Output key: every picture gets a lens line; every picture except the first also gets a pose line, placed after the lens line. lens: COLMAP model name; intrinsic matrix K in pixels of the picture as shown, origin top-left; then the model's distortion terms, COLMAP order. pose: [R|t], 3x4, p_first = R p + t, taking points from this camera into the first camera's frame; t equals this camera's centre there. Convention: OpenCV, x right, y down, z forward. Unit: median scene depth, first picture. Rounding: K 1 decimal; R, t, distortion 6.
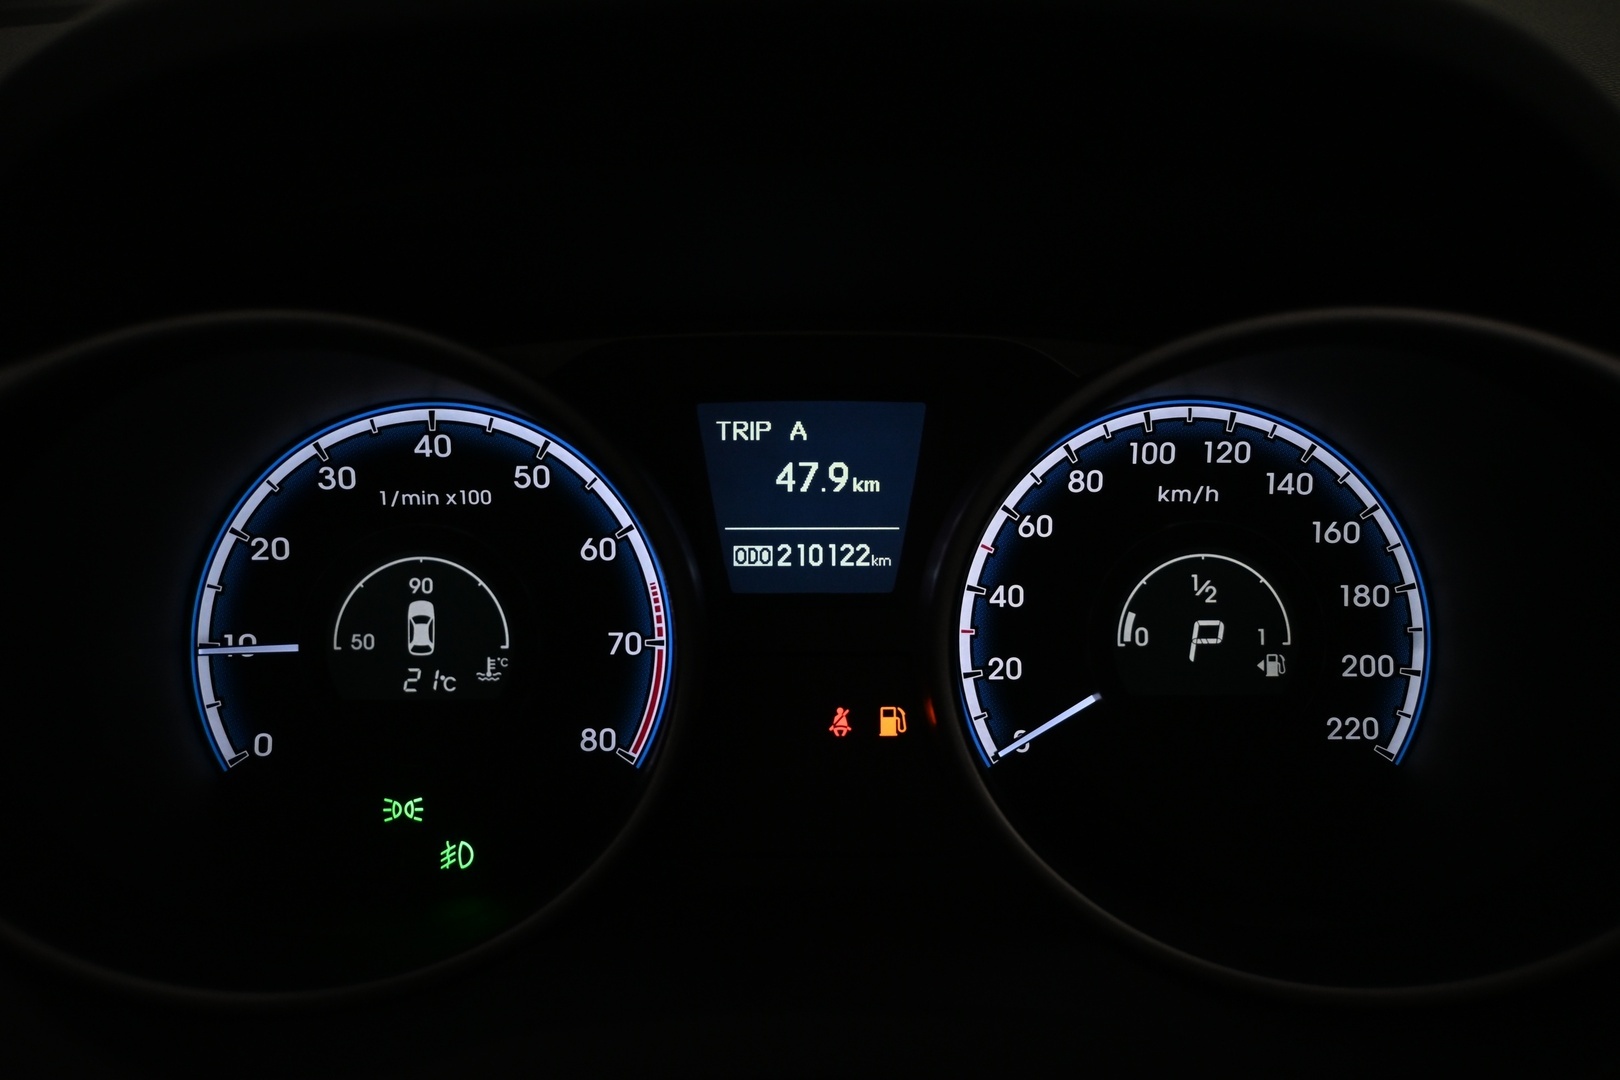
lens RADIAL K [[1969.8, 0, 807.9], [0, 1969.8, 542.7], [0, 0, 1]] dist [-0.020634, 0.000000]
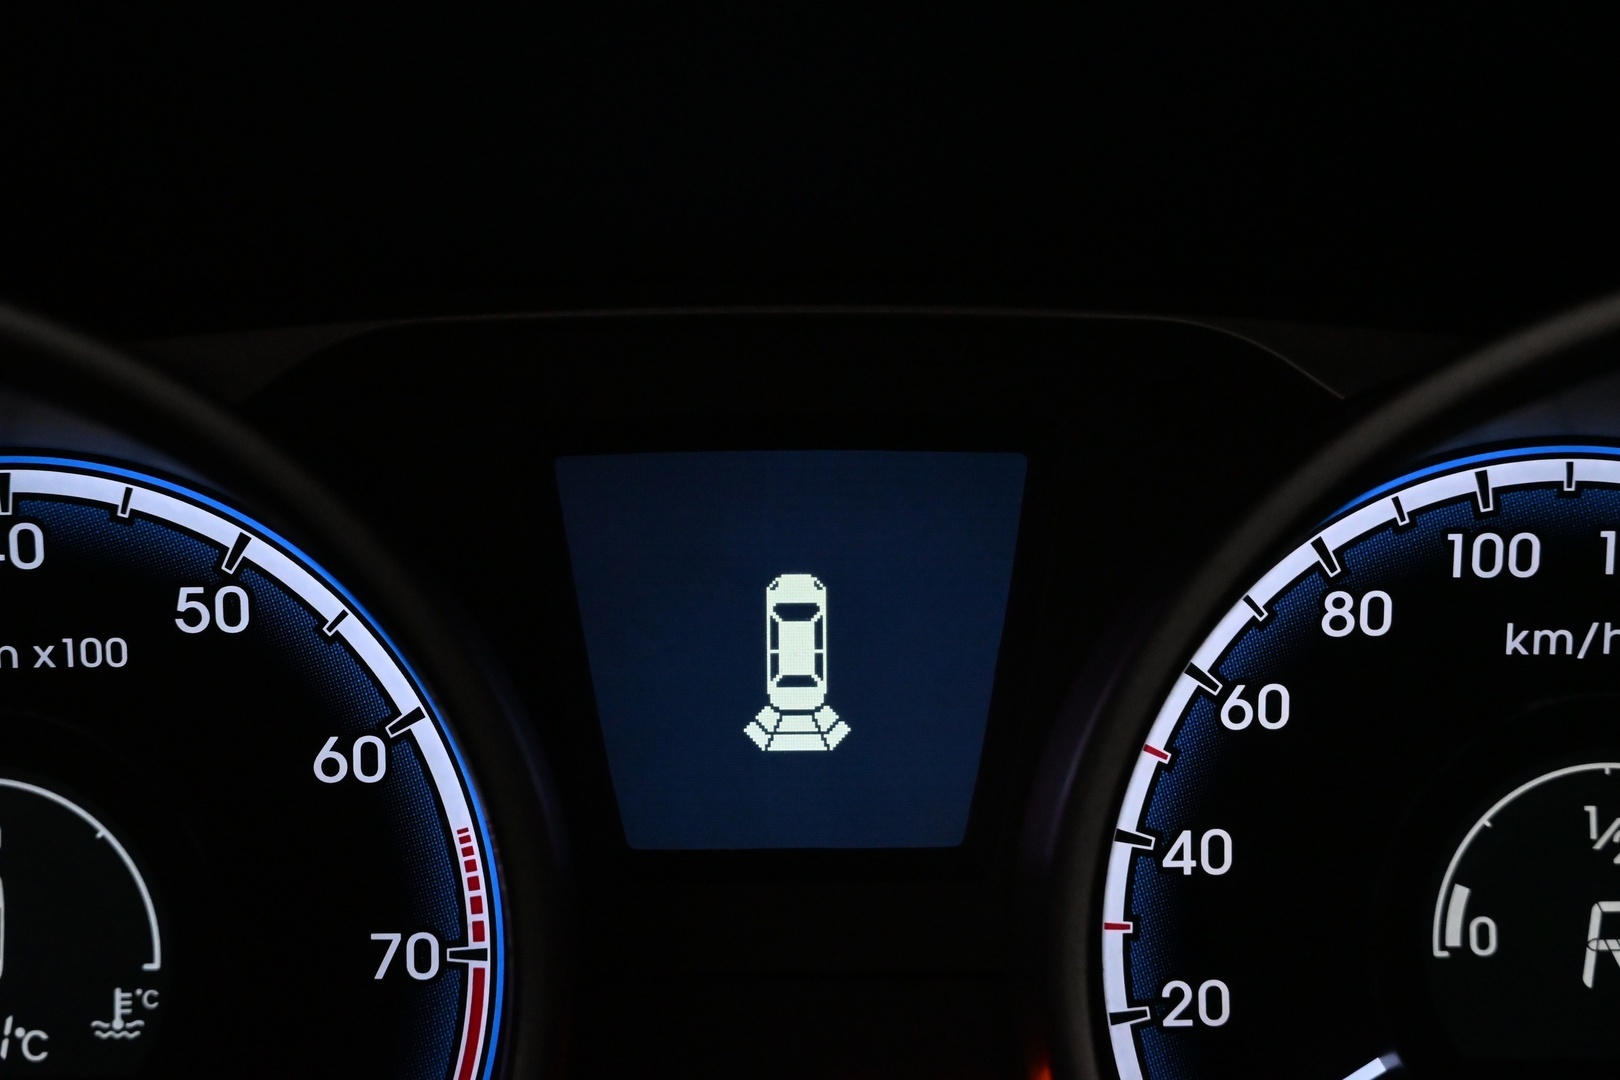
lens RADIAL K [[3446.0, 0, 812.7], [0, 3446.0, 539.0], [0, 0, 1]] dist [-0.009432, 0.000000]
pose [[0.999745, -0.003881, 0.022261, -0.011984], [0.005143, 0.998367, -0.056889, -0.001991], [-0.022003, 0.056989, 0.998132, 0.155201]]
